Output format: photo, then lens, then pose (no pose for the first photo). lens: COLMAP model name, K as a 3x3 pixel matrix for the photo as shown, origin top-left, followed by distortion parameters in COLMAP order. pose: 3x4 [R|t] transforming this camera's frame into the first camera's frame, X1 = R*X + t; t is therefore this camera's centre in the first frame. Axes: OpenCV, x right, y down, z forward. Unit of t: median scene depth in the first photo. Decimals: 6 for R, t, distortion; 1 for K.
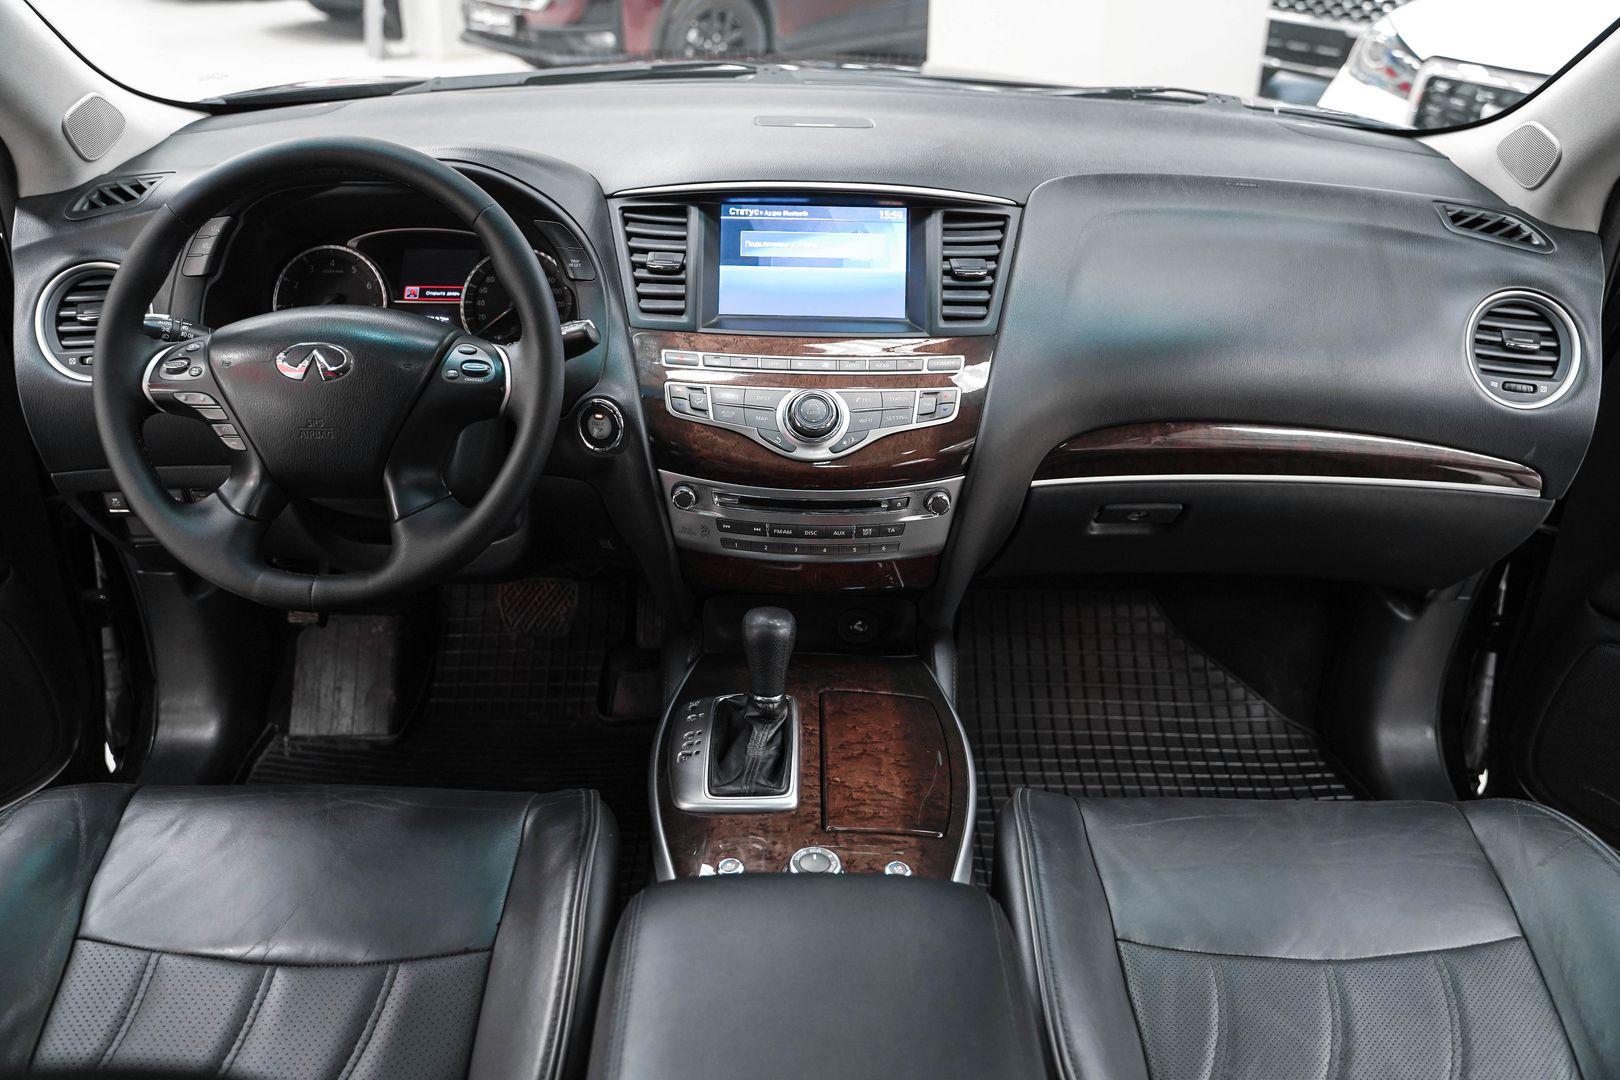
lens RADIAL K [[1310.7, 0, 810.0], [0, 1310.7, 540.0], [0, 0, 1]] dist [-0.116473, 0.087697]
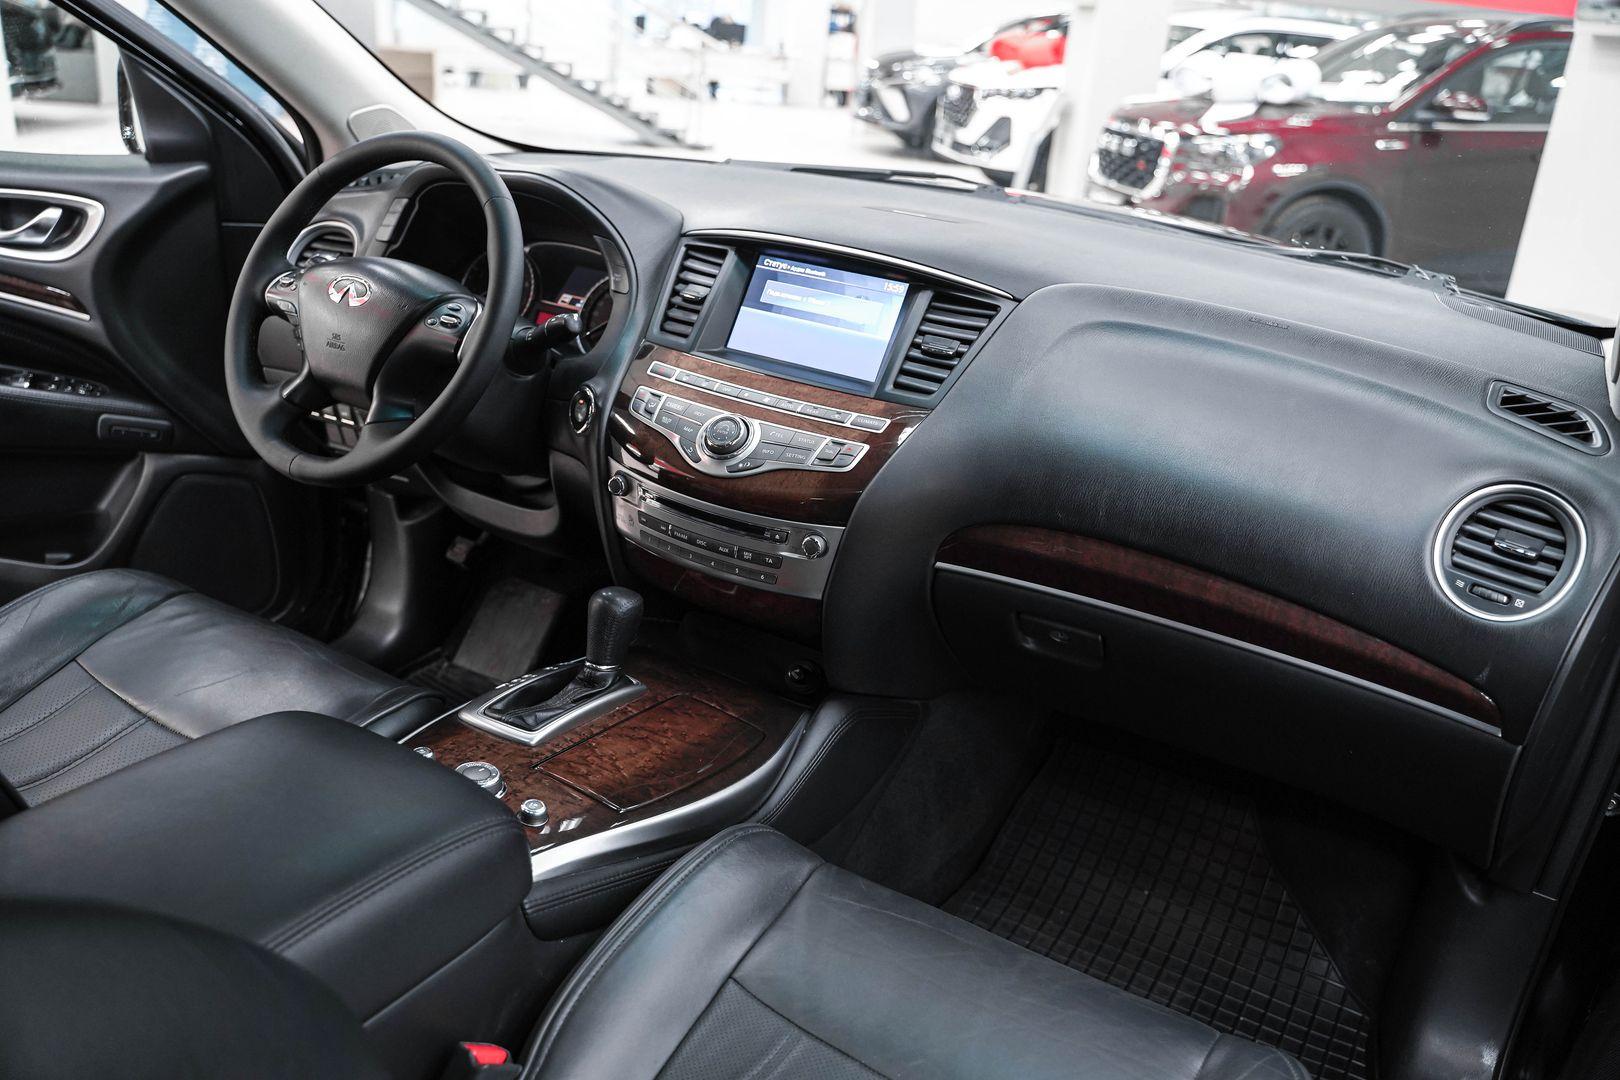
lens RADIAL K [[1310.7, 0, 810.0], [0, 1310.7, 540.0], [0, 0, 1]] dist [-0.116473, 0.087697]
pose [[0.858317, 0.242348, -0.452283, 0.547253], [-0.305415, 0.949585, -0.070780, 0.040240], [0.412328, 0.198885, 0.889061, 0.078616]]
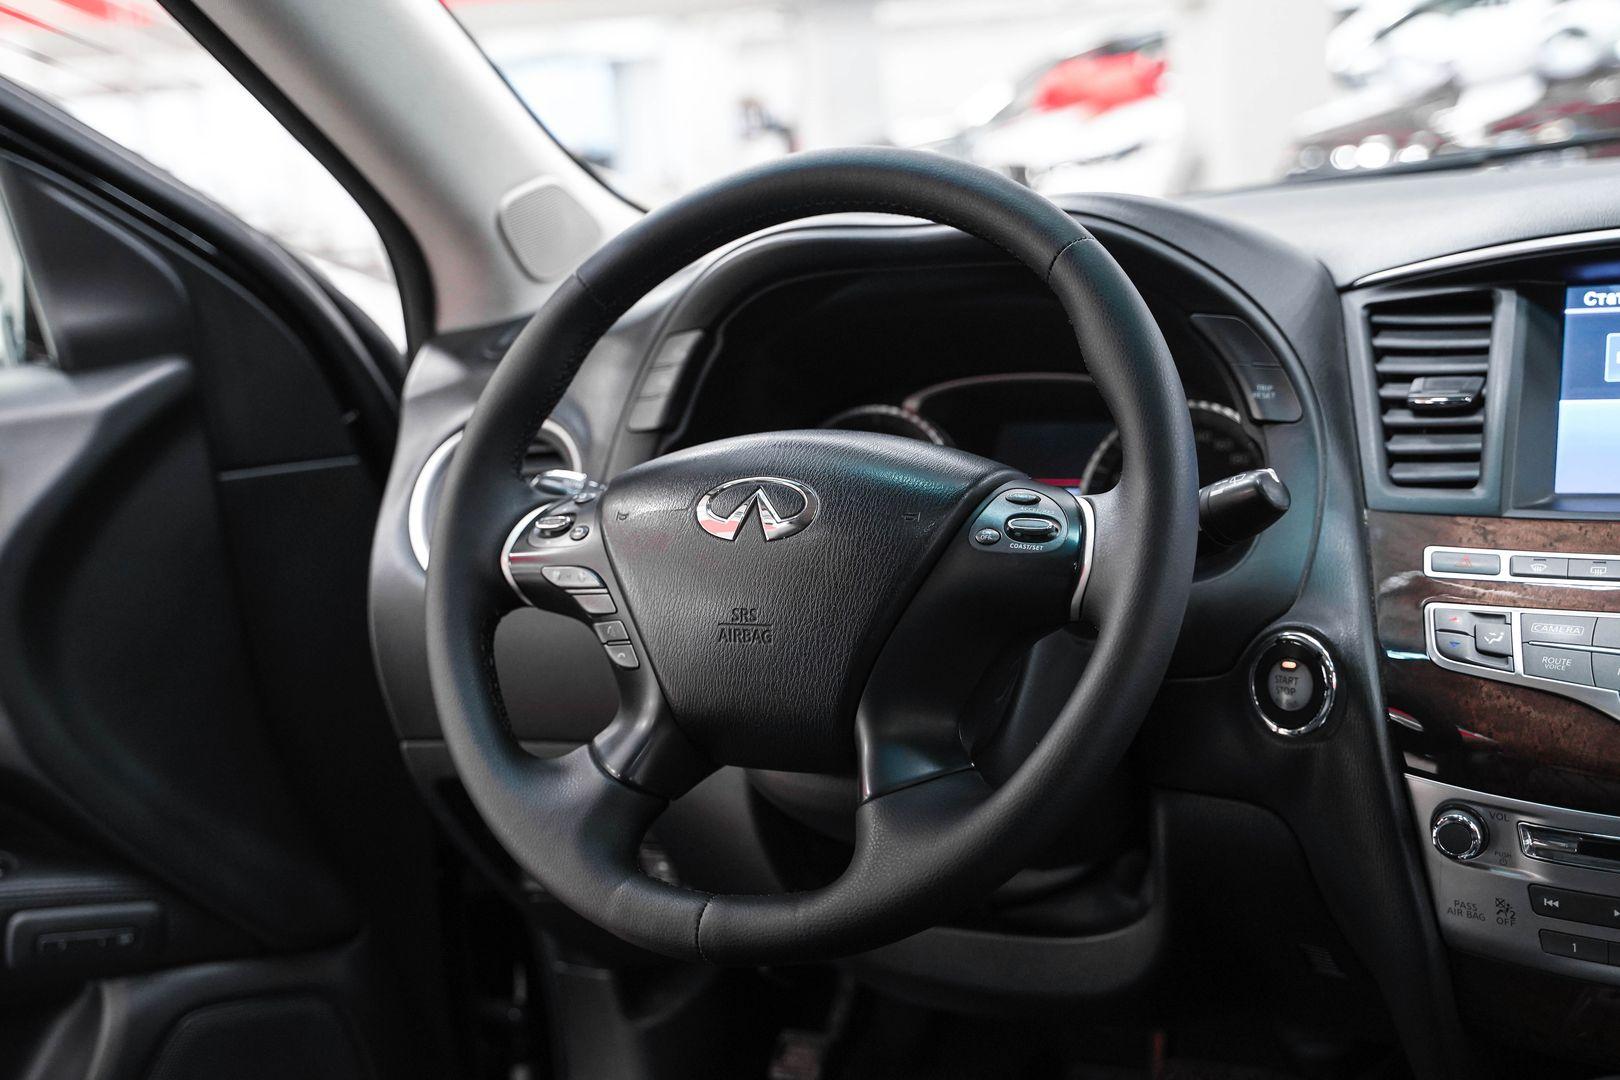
lens RADIAL K [[2074.1, 0, 785.6], [0, 2074.1, 507.8], [0, 0, 1]] dist [0.025731, 0.062904]
pose [[0.883027, -0.015744, -0.469058, 0.046064], [-0.125481, 0.955133, -0.268282, 0.087383], [0.452237, 0.295758, 0.841433, 0.198402]]
